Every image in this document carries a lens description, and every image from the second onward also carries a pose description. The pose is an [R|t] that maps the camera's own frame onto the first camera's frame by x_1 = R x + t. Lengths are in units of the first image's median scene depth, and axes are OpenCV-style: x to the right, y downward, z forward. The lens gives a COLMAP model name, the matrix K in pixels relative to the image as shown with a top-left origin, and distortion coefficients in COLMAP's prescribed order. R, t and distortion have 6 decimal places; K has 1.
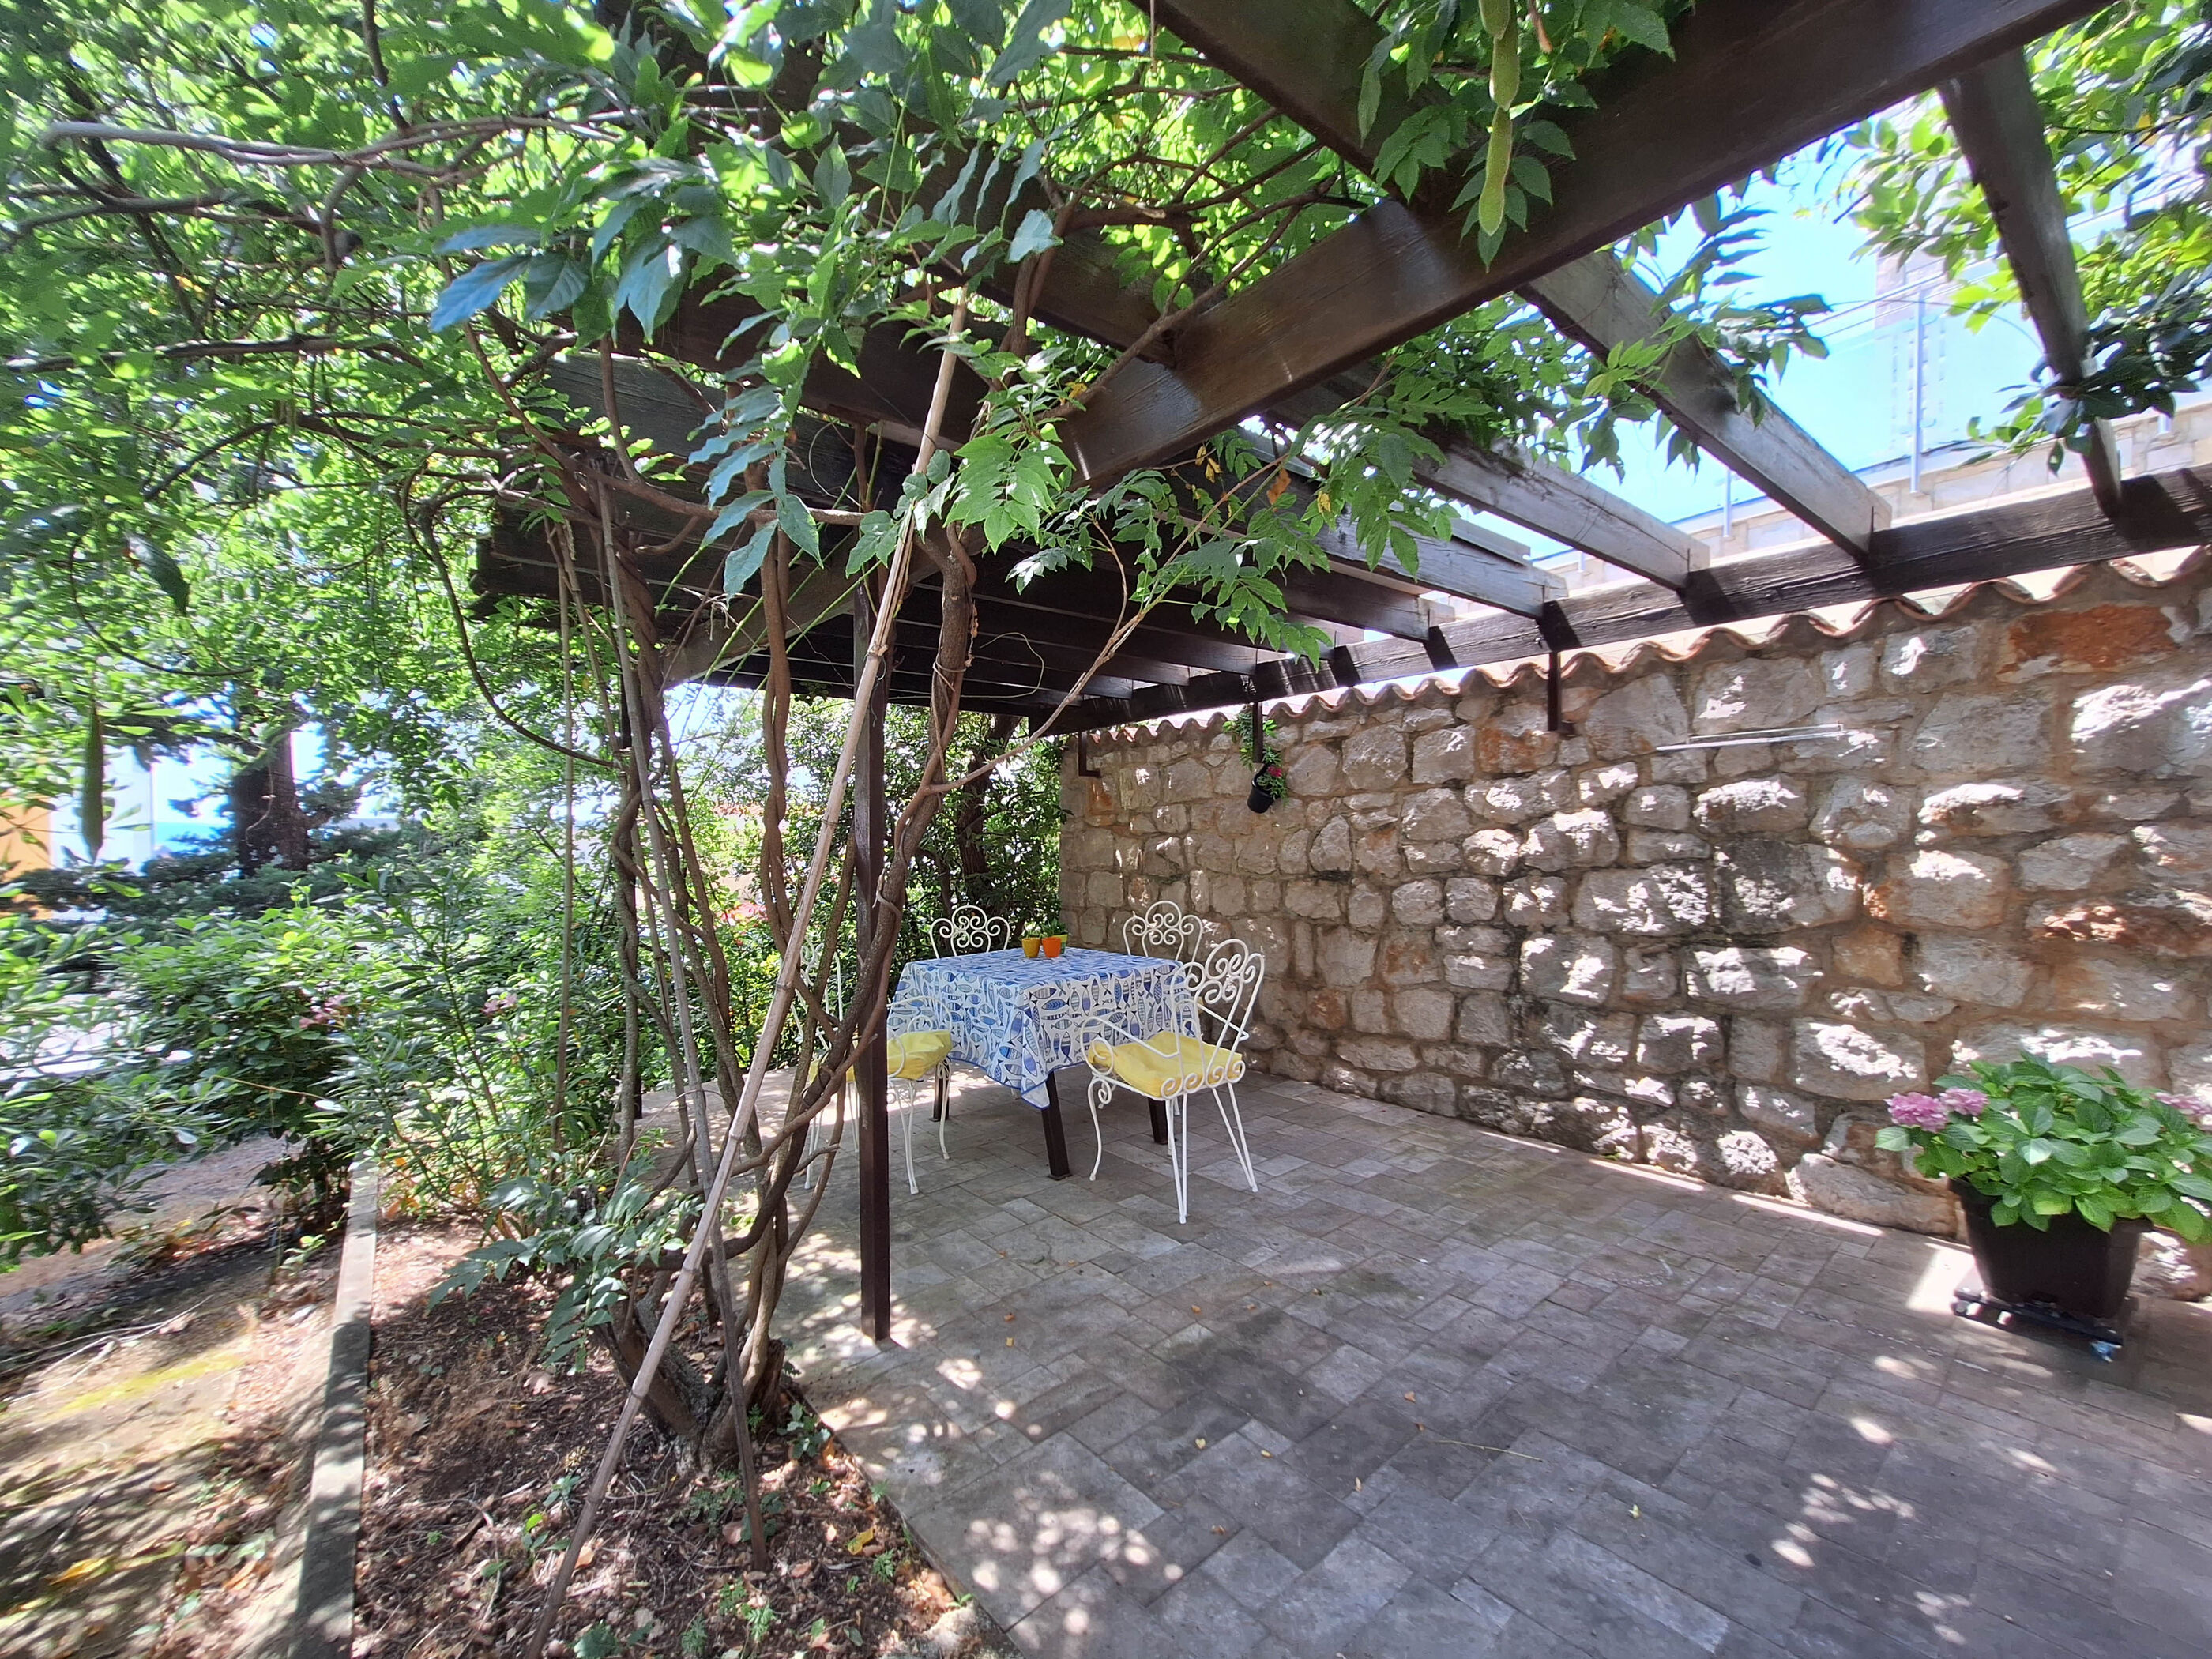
lens RADIAL K [[878.3, 0, 1095.7], [0, 878.3, 858.8], [0, 0, 1]] dist [-0.000731, 0.000156]
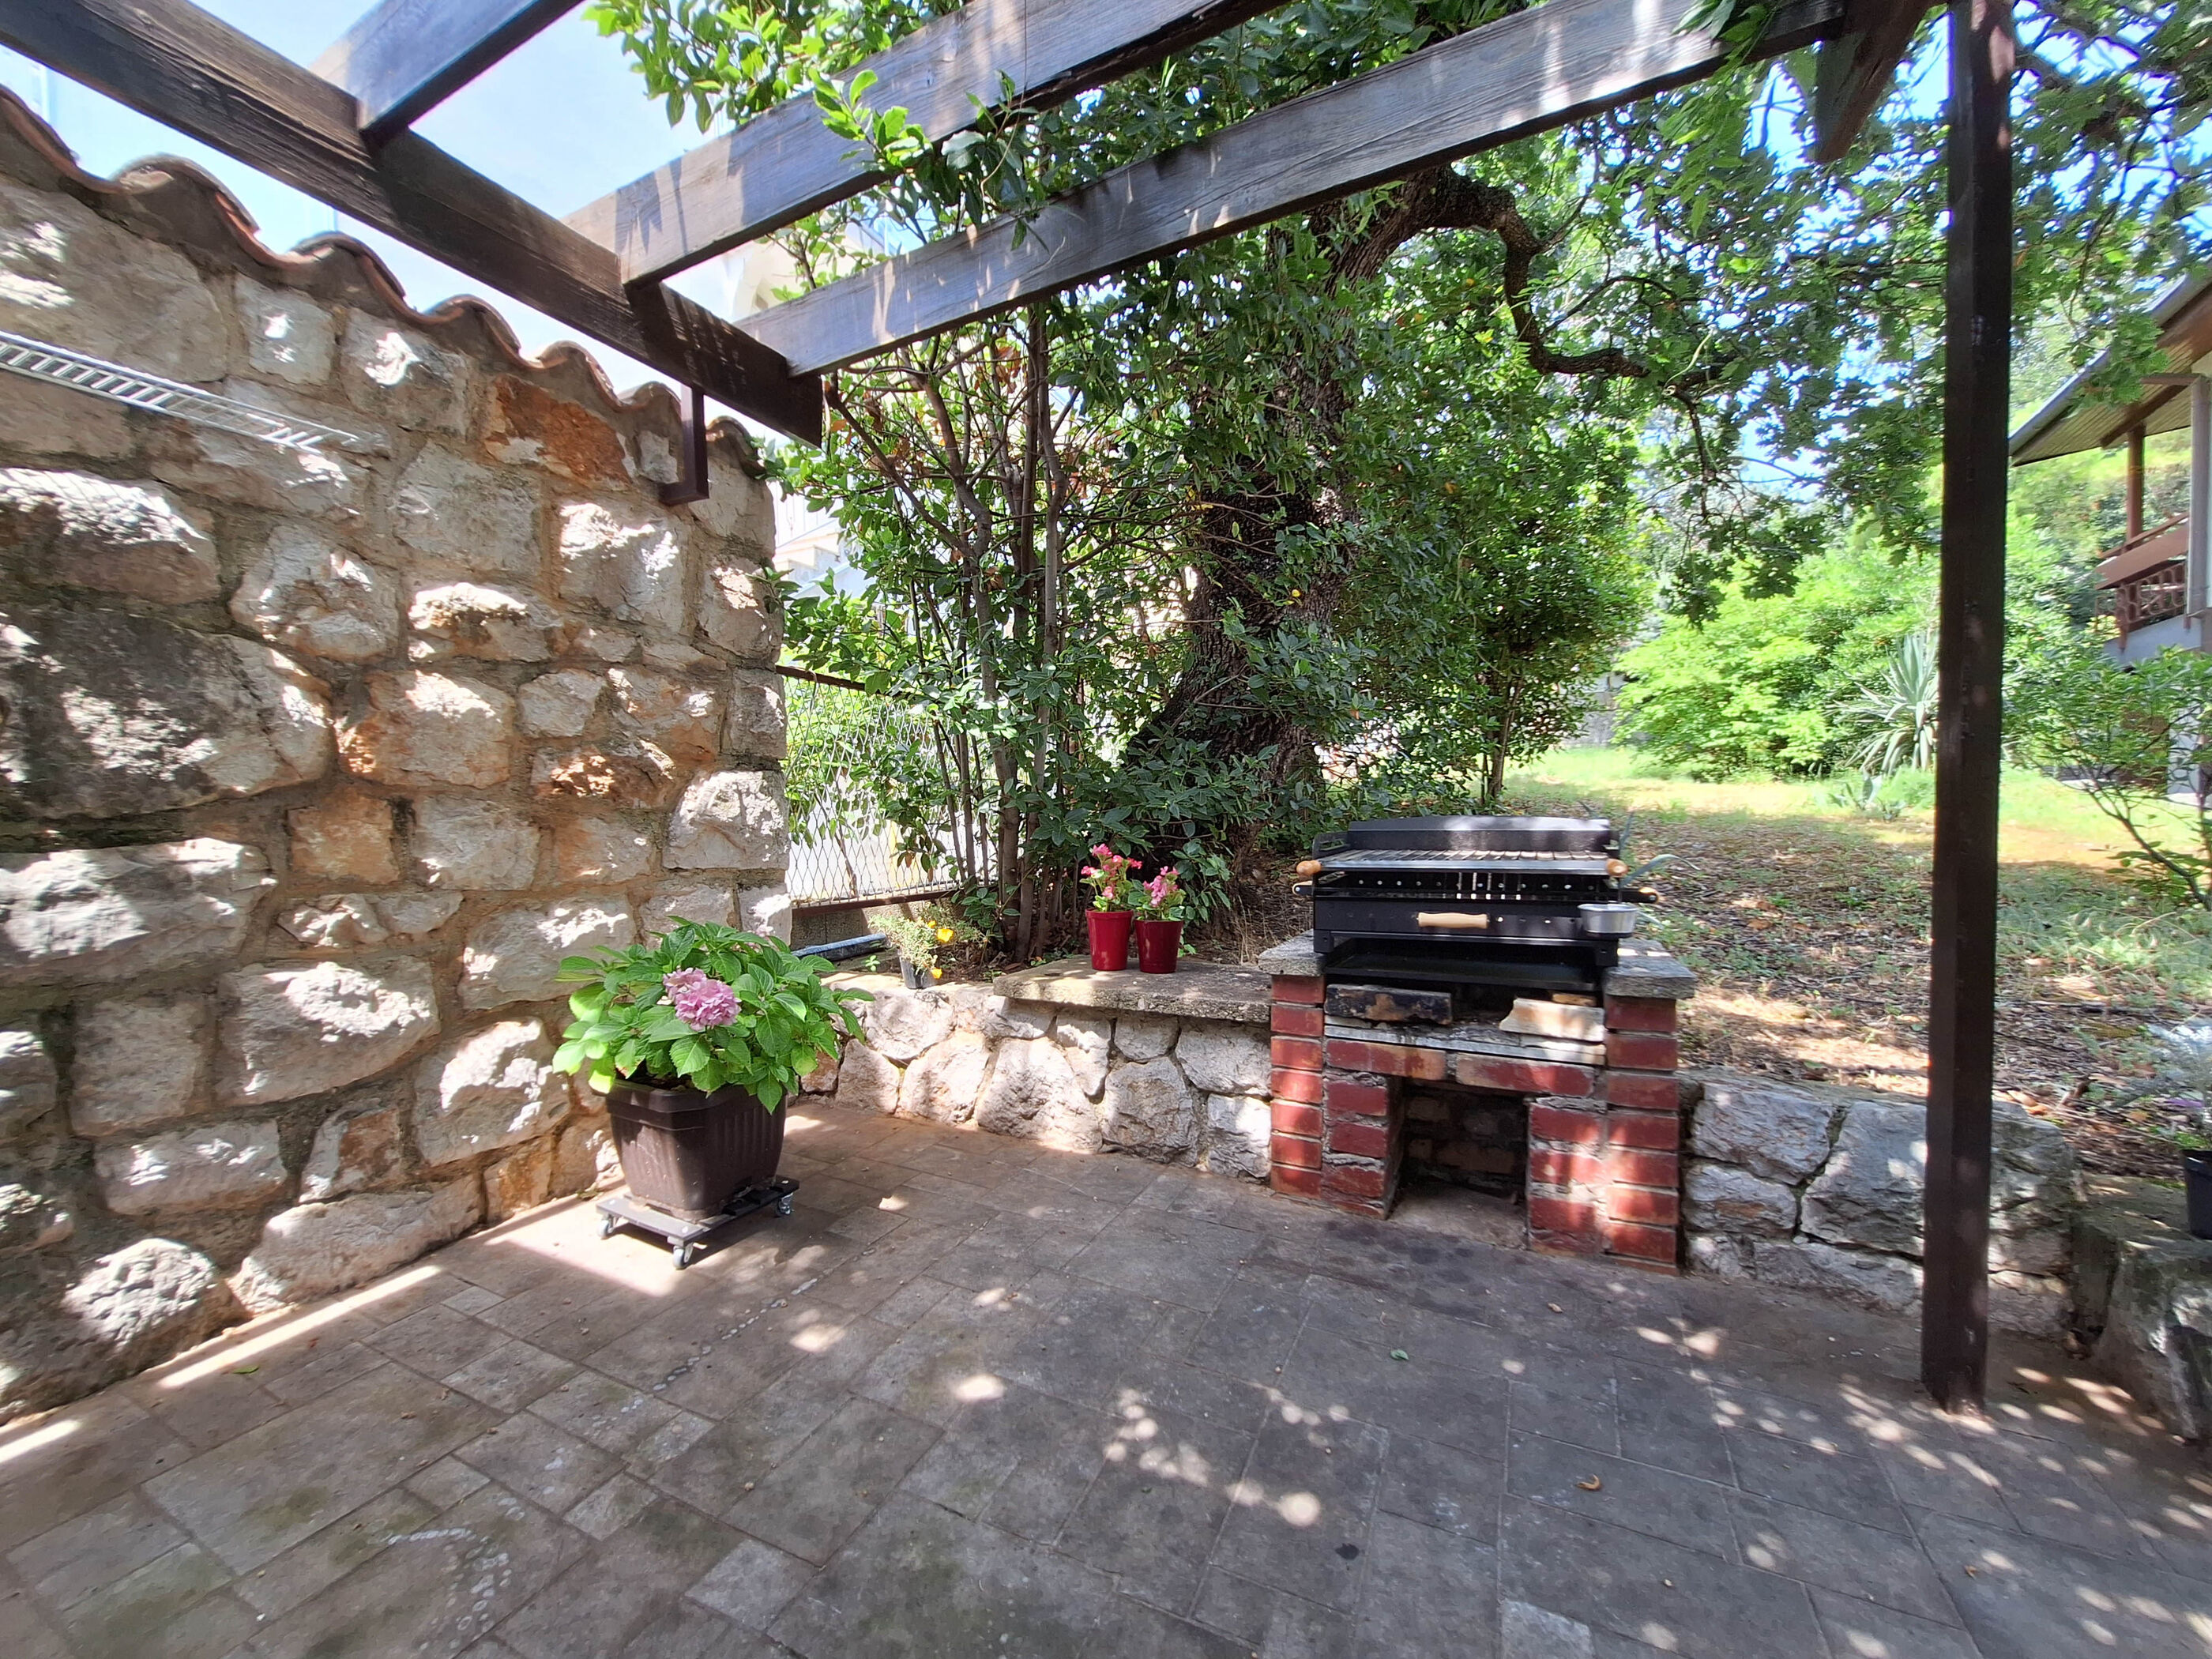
lens RADIAL K [[878.3, 0, 1095.7], [0, 878.3, 858.8], [0, 0, 1]] dist [-0.000731, 0.000156]
pose [[-0.420000, -0.025606, 0.907163, 0.122221], [0.040071, 0.998104, 0.046725, 0.117115], [-0.906639, 0.055975, -0.418178, 0.794571]]
